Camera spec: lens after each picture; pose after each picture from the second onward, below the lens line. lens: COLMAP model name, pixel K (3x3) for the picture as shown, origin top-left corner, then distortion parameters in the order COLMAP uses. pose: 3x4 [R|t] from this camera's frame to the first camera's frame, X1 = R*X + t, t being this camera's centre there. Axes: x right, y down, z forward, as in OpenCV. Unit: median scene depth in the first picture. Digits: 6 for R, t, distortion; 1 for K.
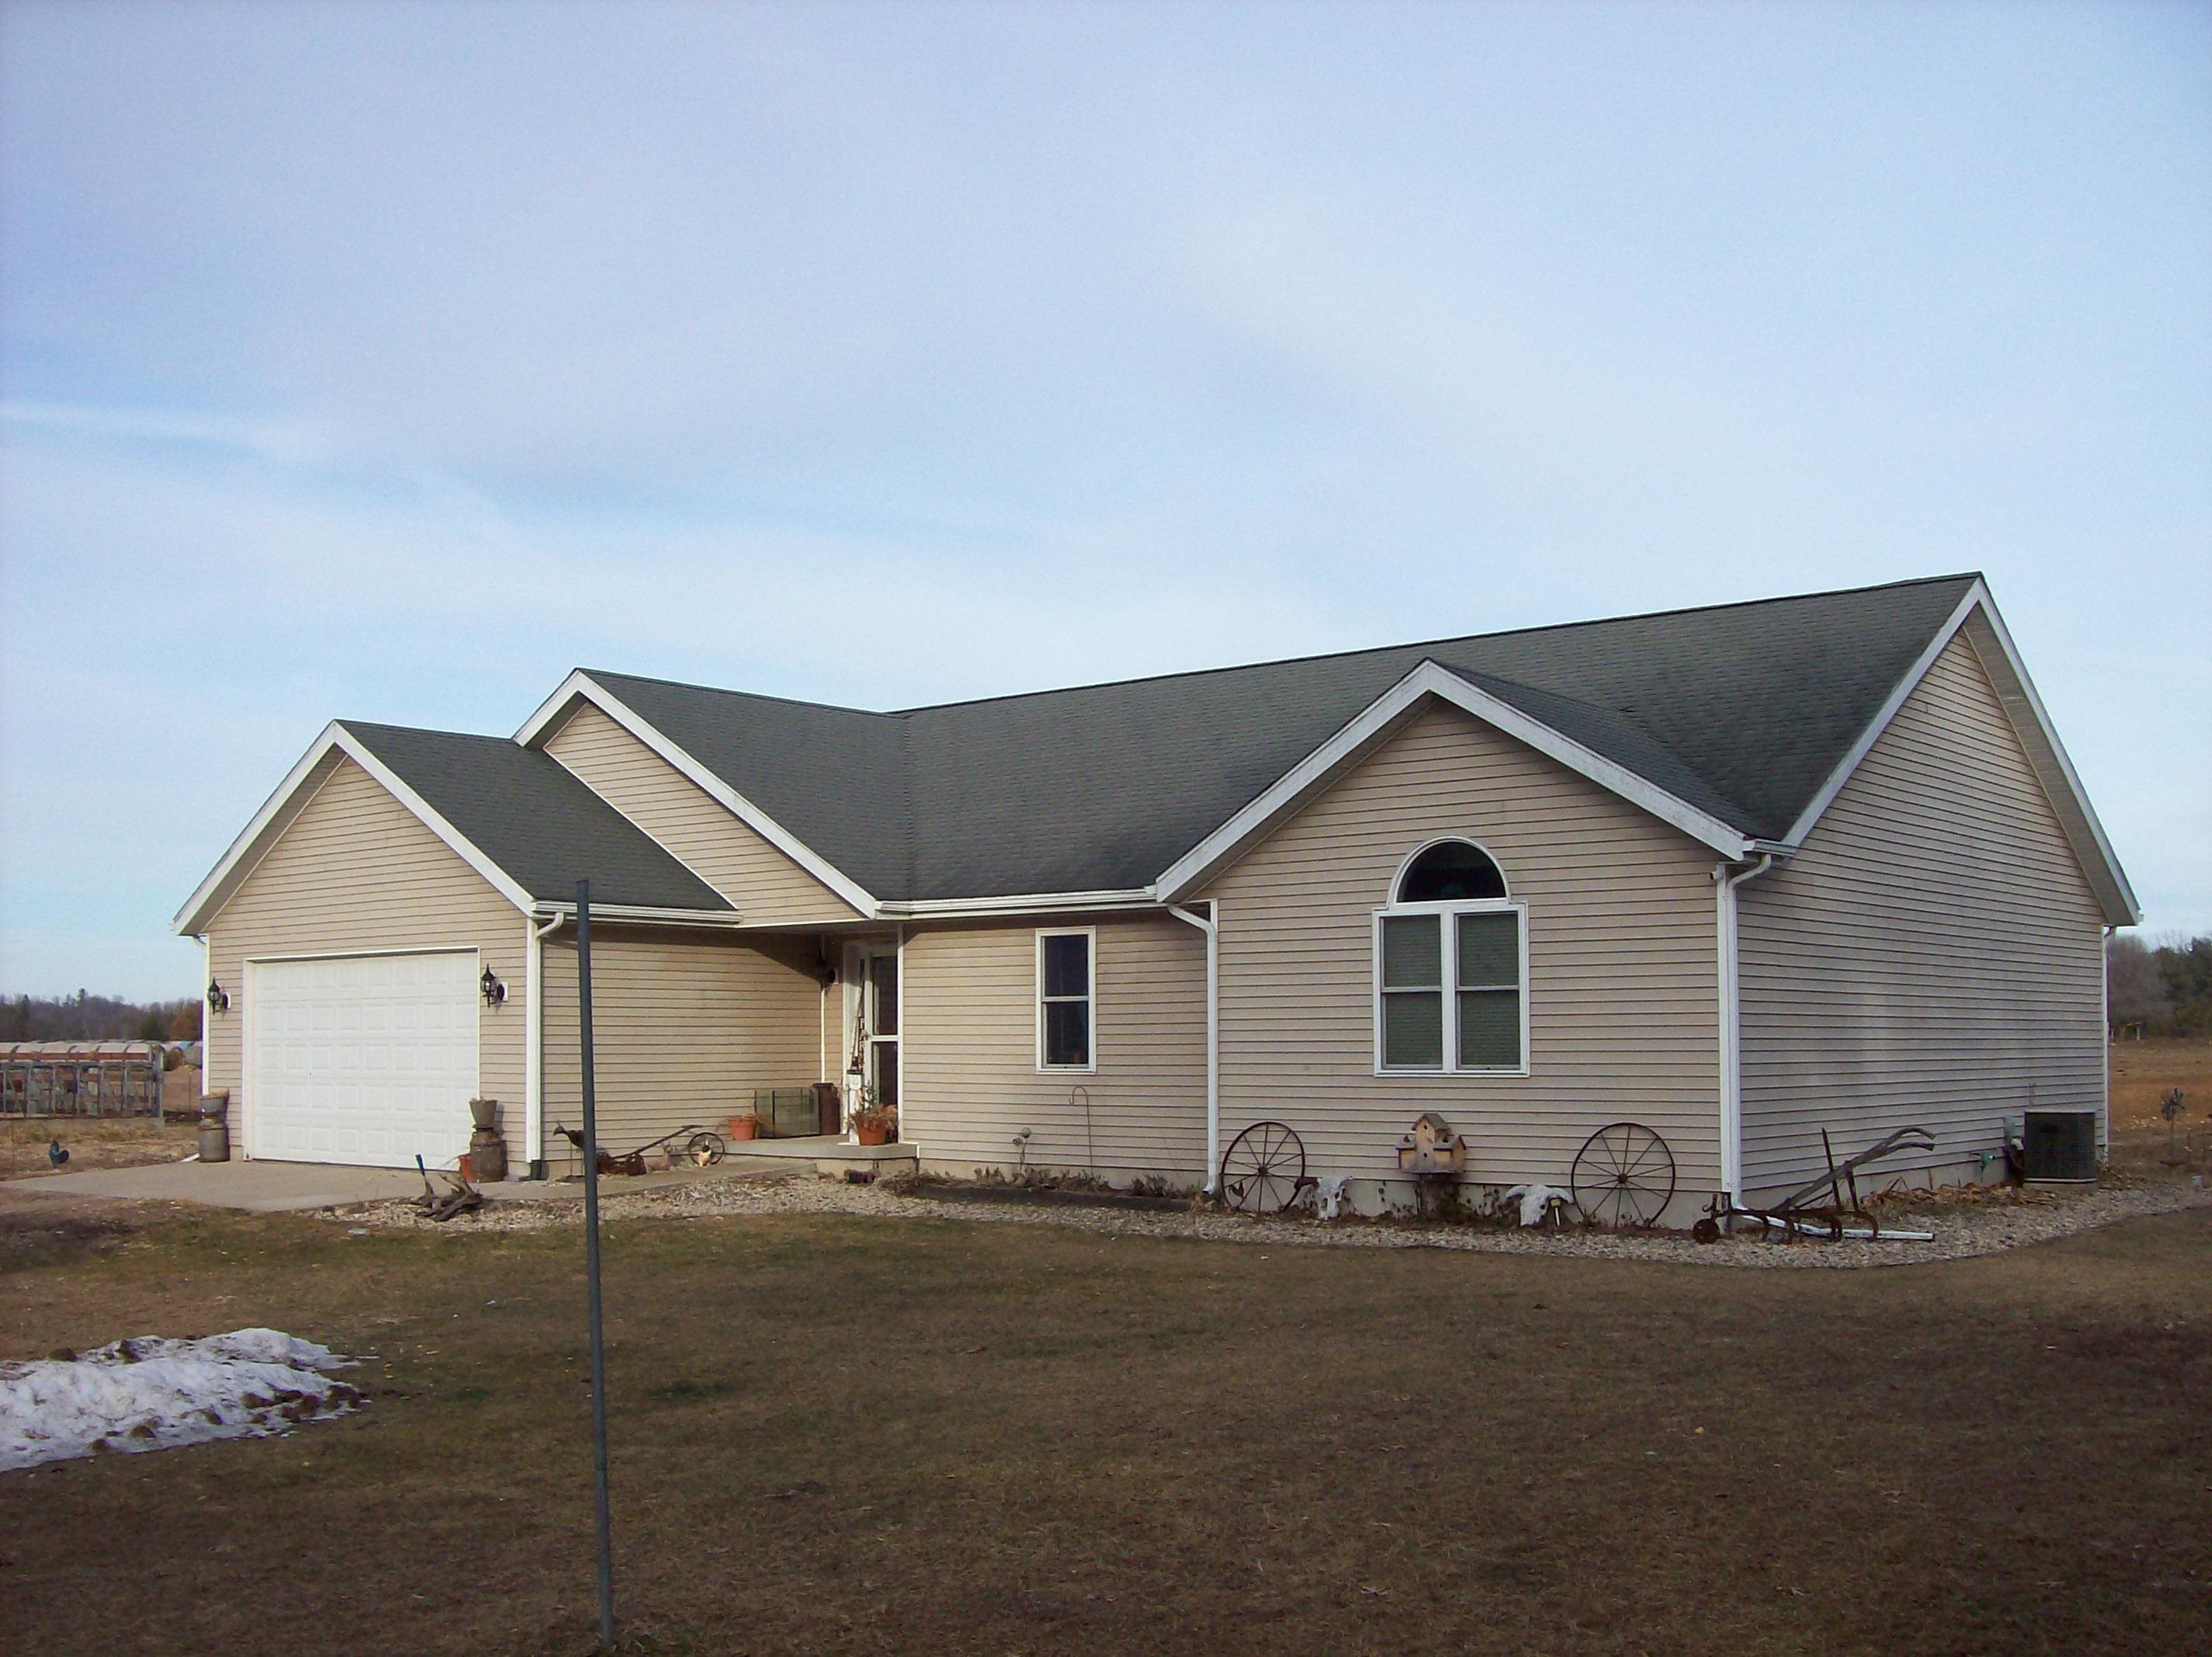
lens RADIAL K [[2268.8, 0, 1103.7], [0, 2268.8, 915.4], [0, 0, 1]] dist [-0.071270, 0.087721]
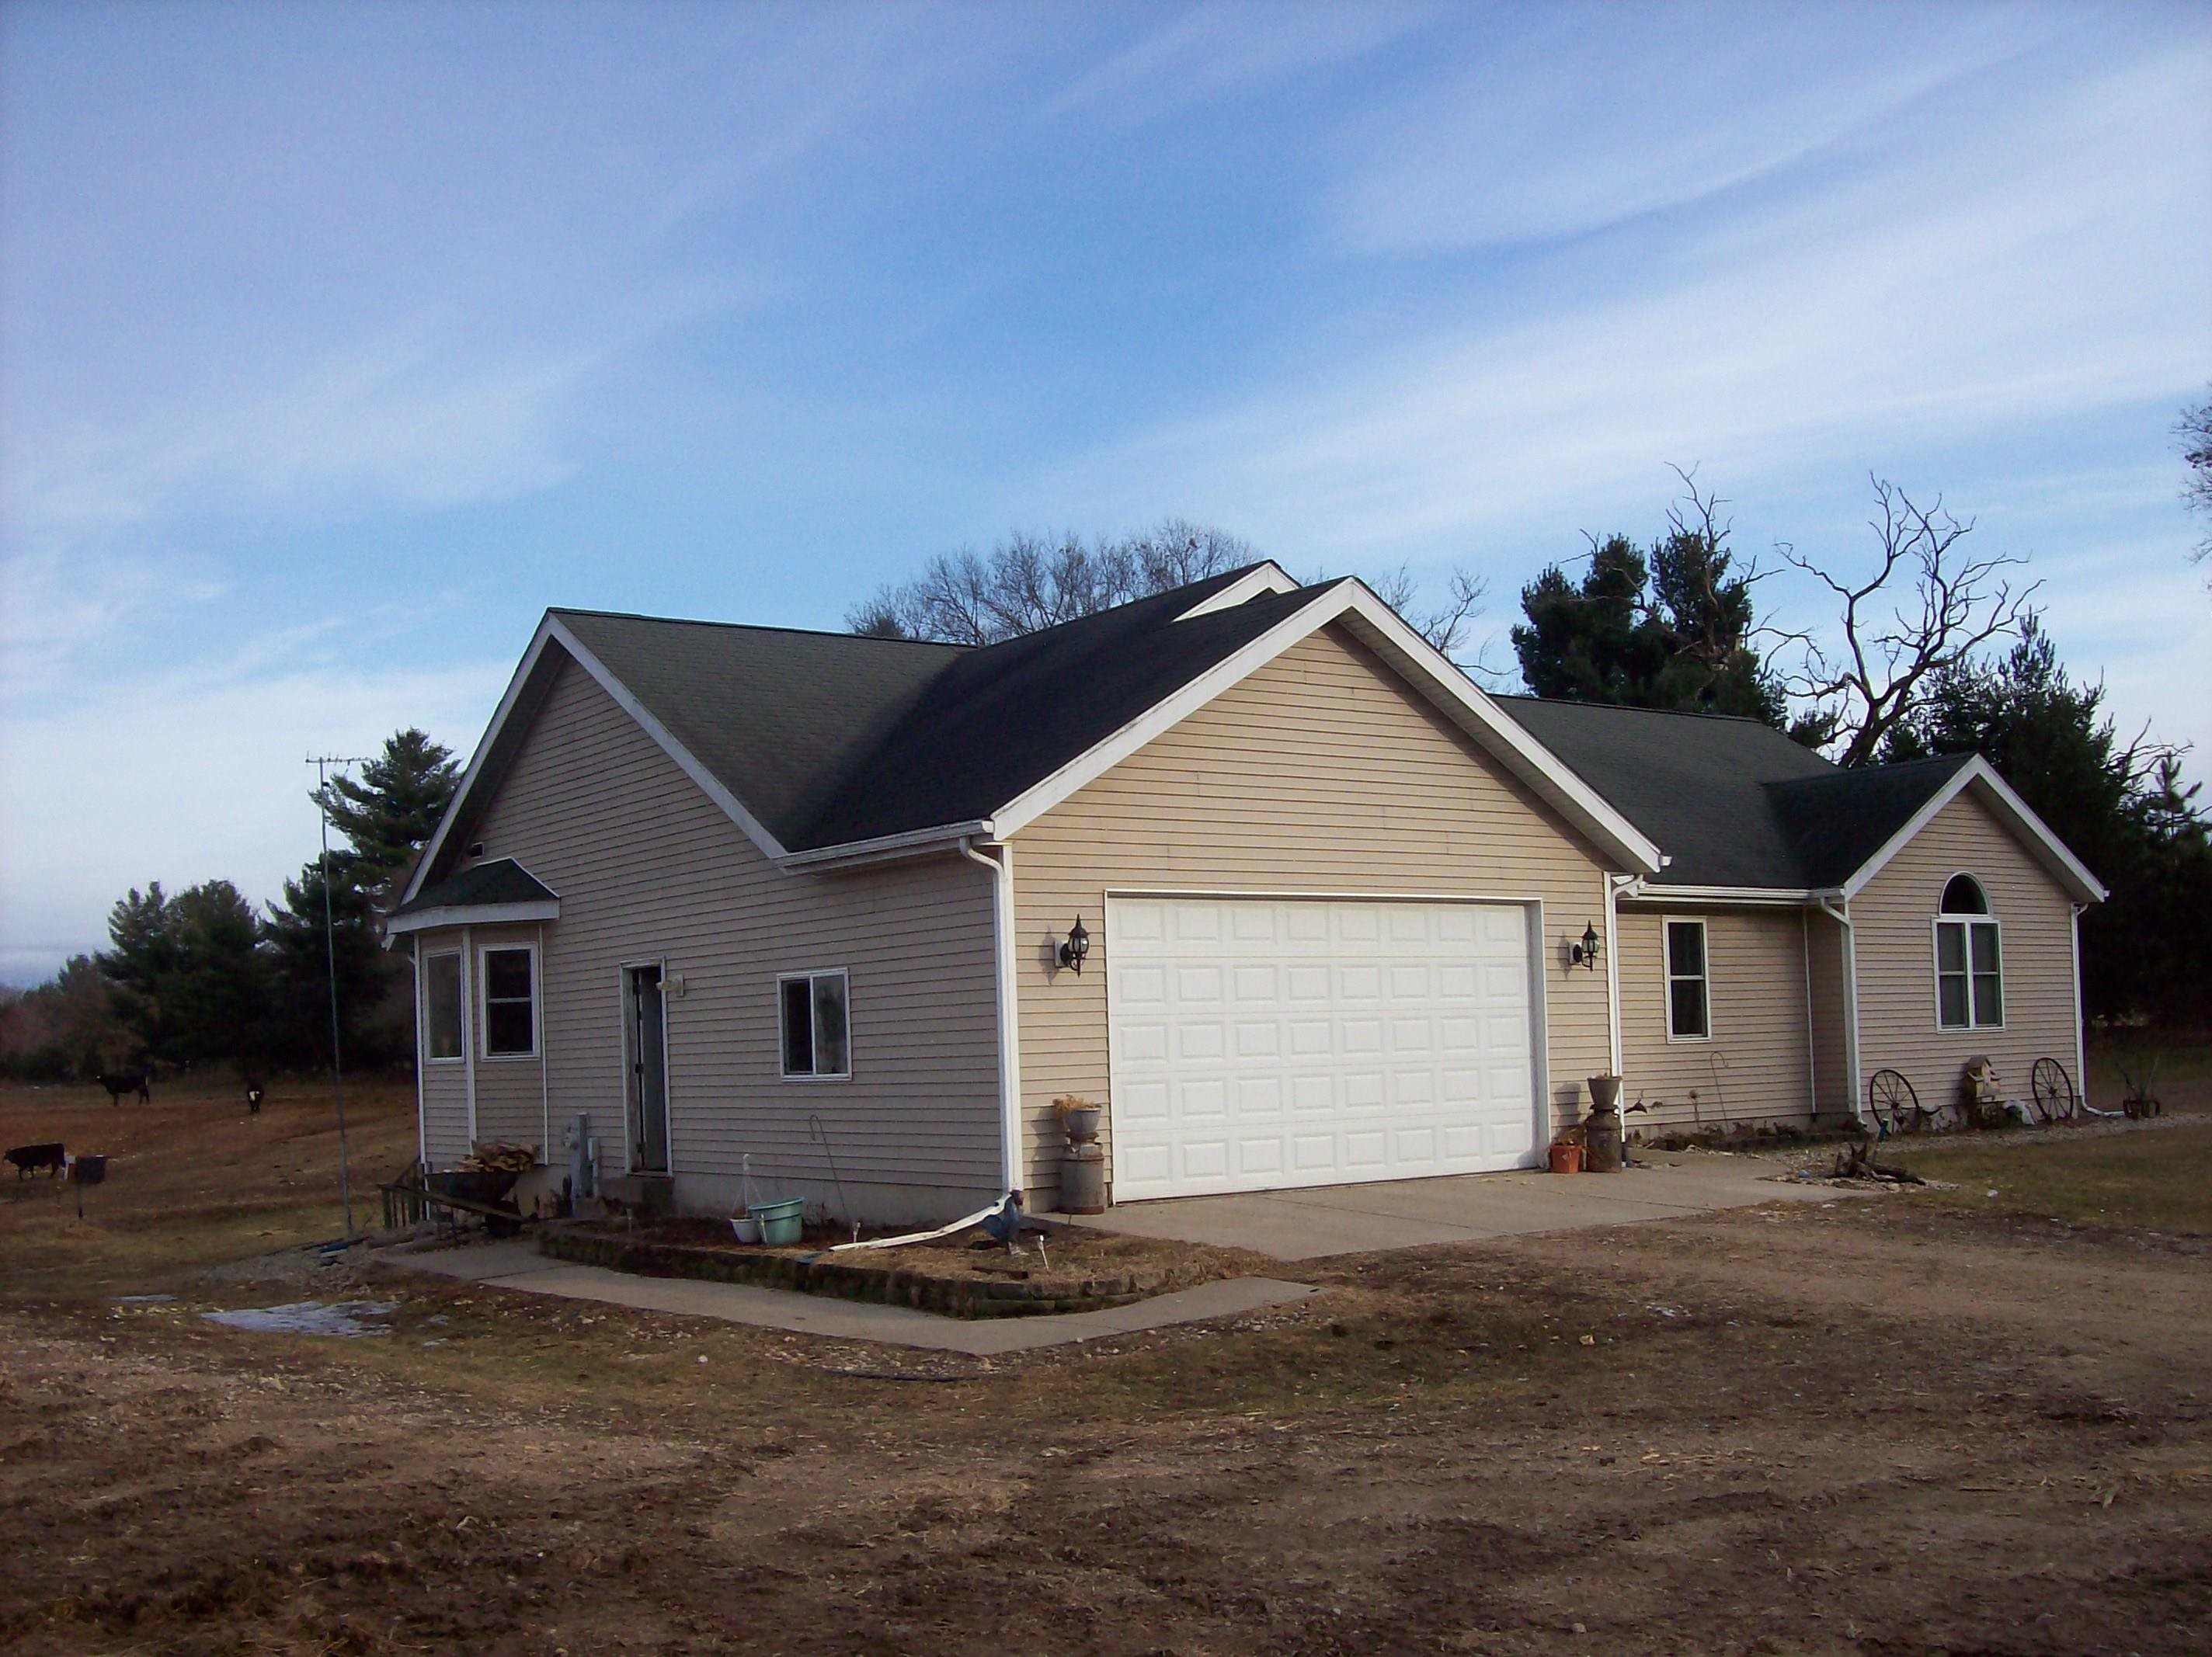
lens RADIAL K [[2268.8, 0, 1103.7], [0, 2268.8, 915.4], [0, 0, 1]] dist [-0.071270, 0.087721]
pose [[0.247386, 0.055178, 0.967345, -1.231142], [-0.025479, 0.998402, -0.050434, 0.072070], [-0.968582, -0.012170, 0.248397, 1.023624]]
